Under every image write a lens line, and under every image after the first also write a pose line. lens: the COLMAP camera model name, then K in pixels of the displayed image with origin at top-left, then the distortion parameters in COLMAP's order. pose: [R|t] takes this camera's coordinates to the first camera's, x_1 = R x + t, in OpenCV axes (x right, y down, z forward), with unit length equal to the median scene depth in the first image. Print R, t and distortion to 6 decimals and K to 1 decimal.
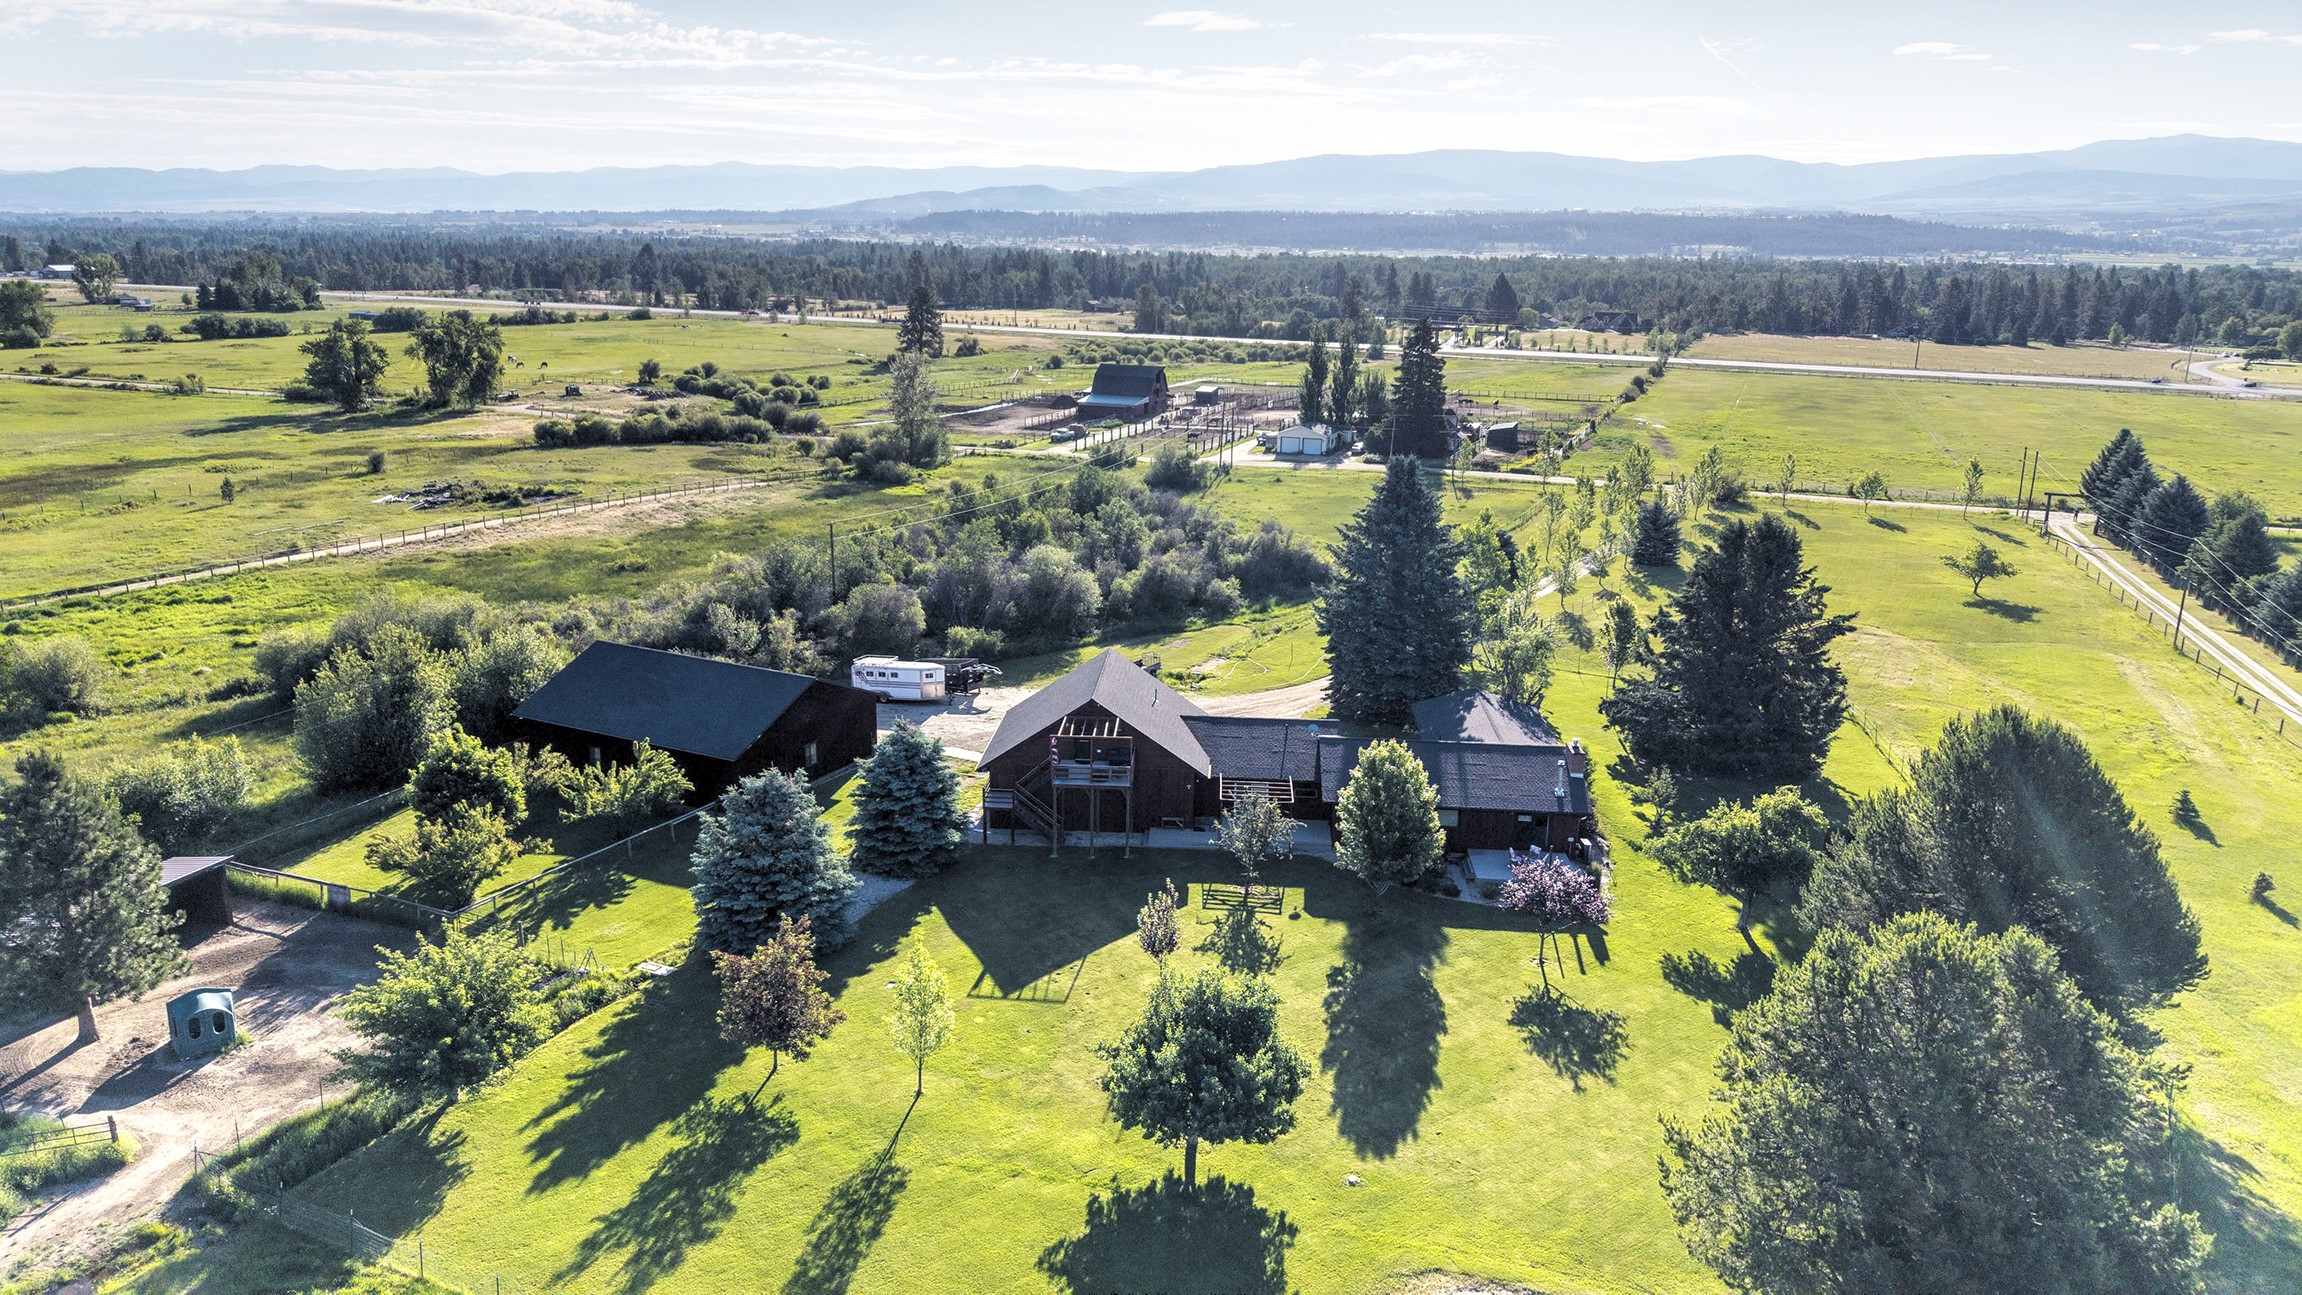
lens RADIAL K [[1552.1, 0, 1151.0], [0, 1552.1, 647.5], [0, 0, 1]] dist [0.001130, 0.001782]
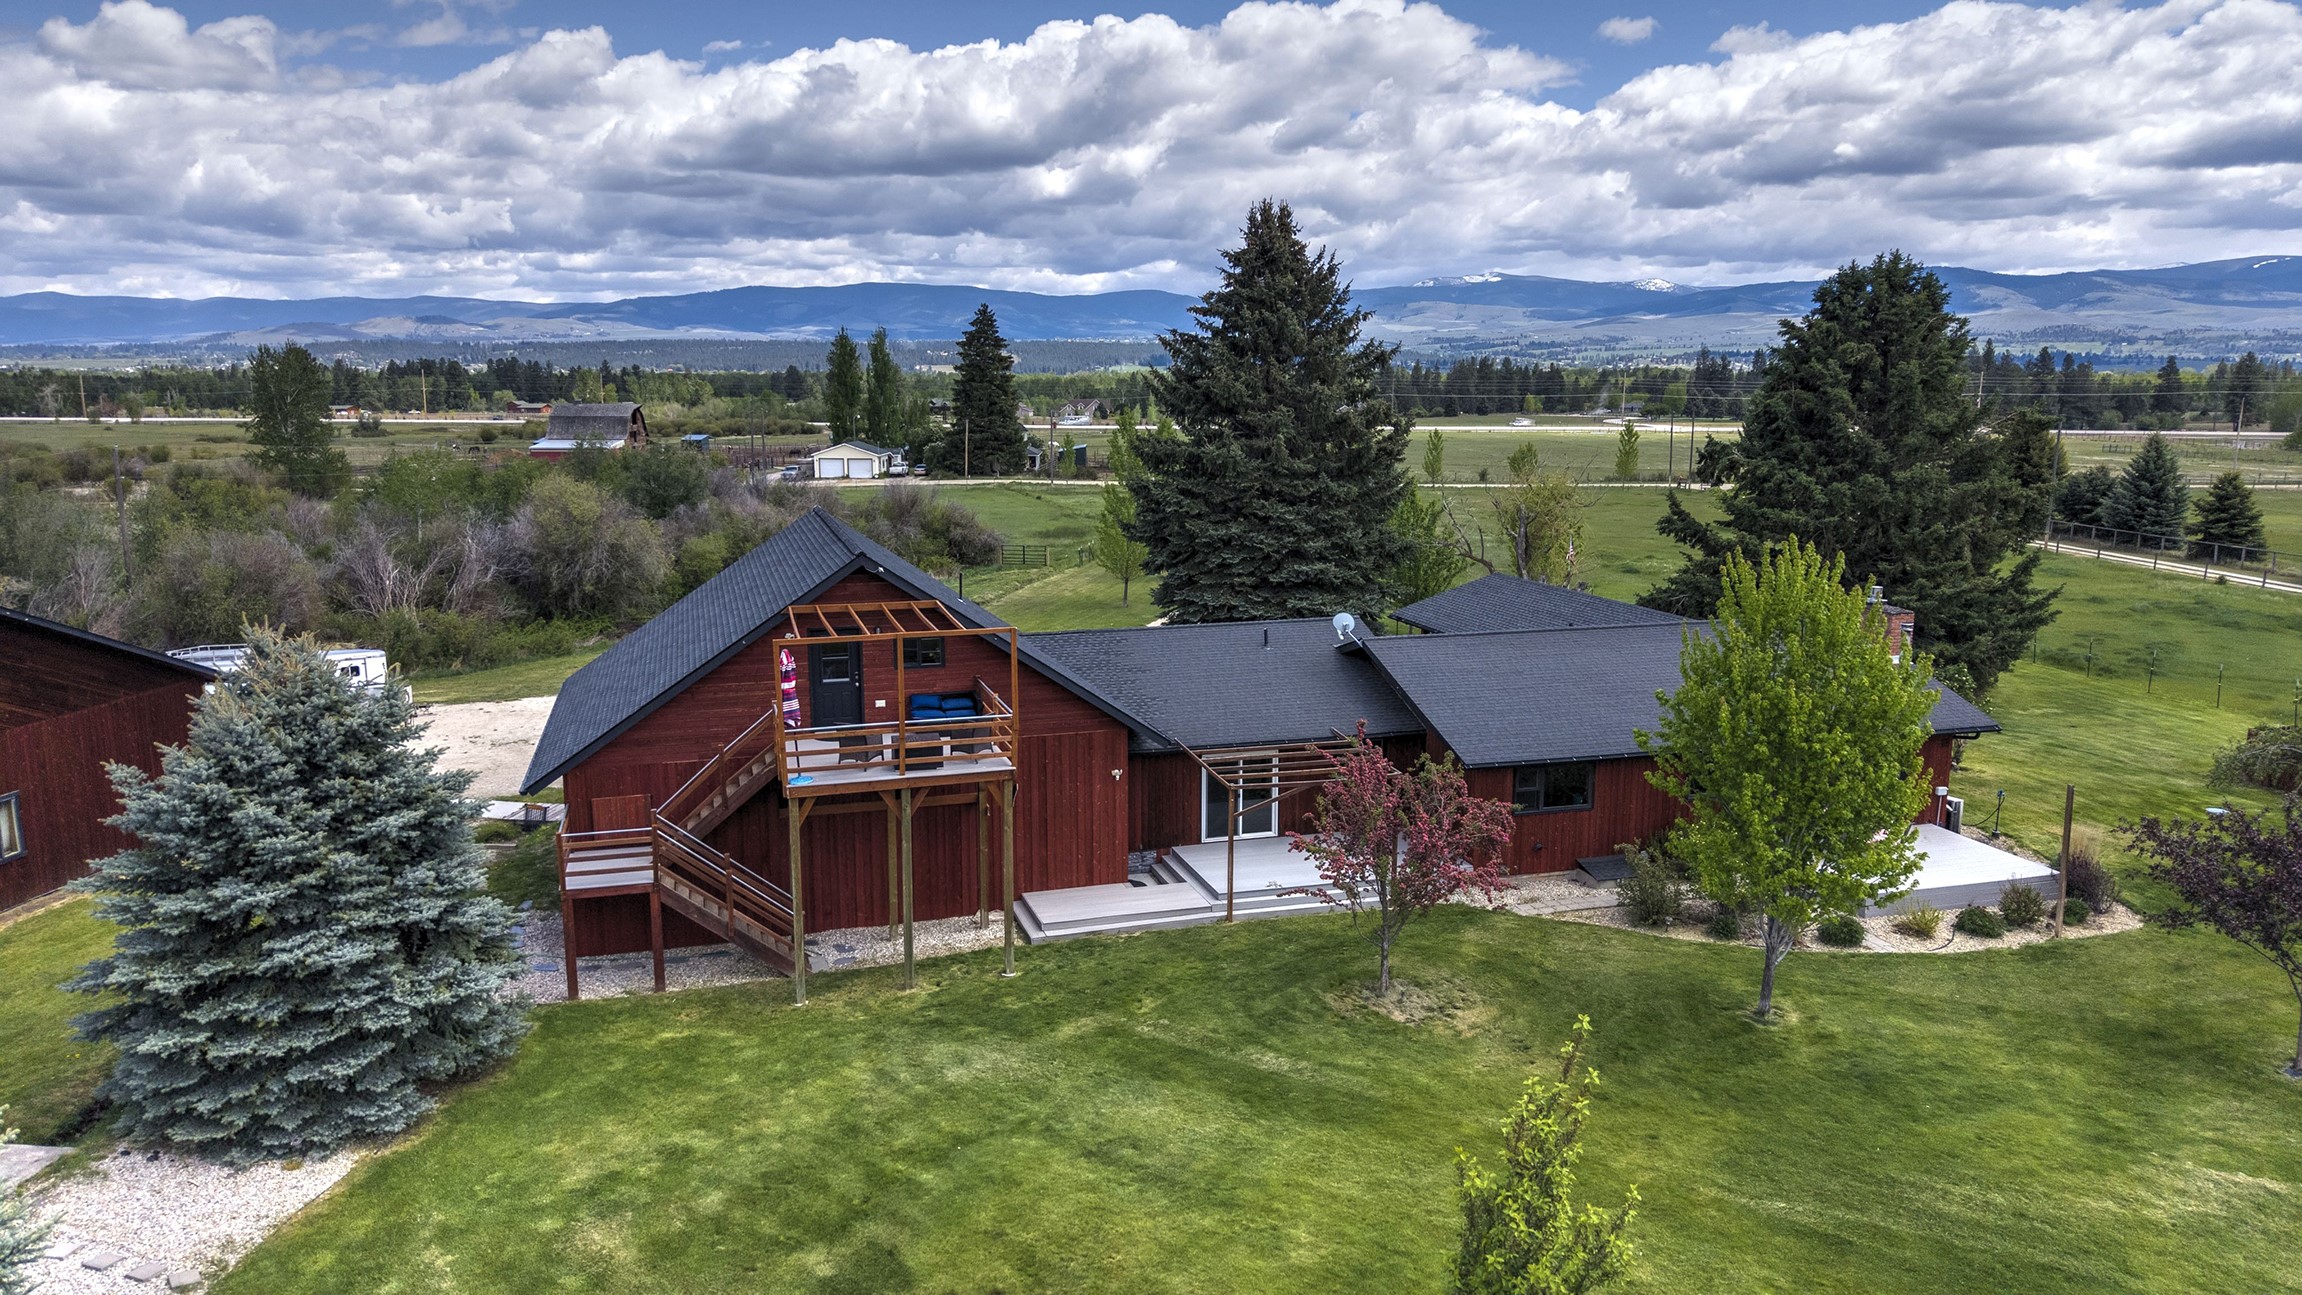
lens RADIAL K [[1540.9, 0, 1151.0], [0, 1540.9, 647.5], [0, 0, 1]] dist [0.079511, -0.120110]
pose [[0.941886, -0.071250, 0.328289, -0.093322], [0.099537, 0.992557, -0.070160, 0.086016], [-0.320847, 0.098760, 0.941968, 0.622238]]
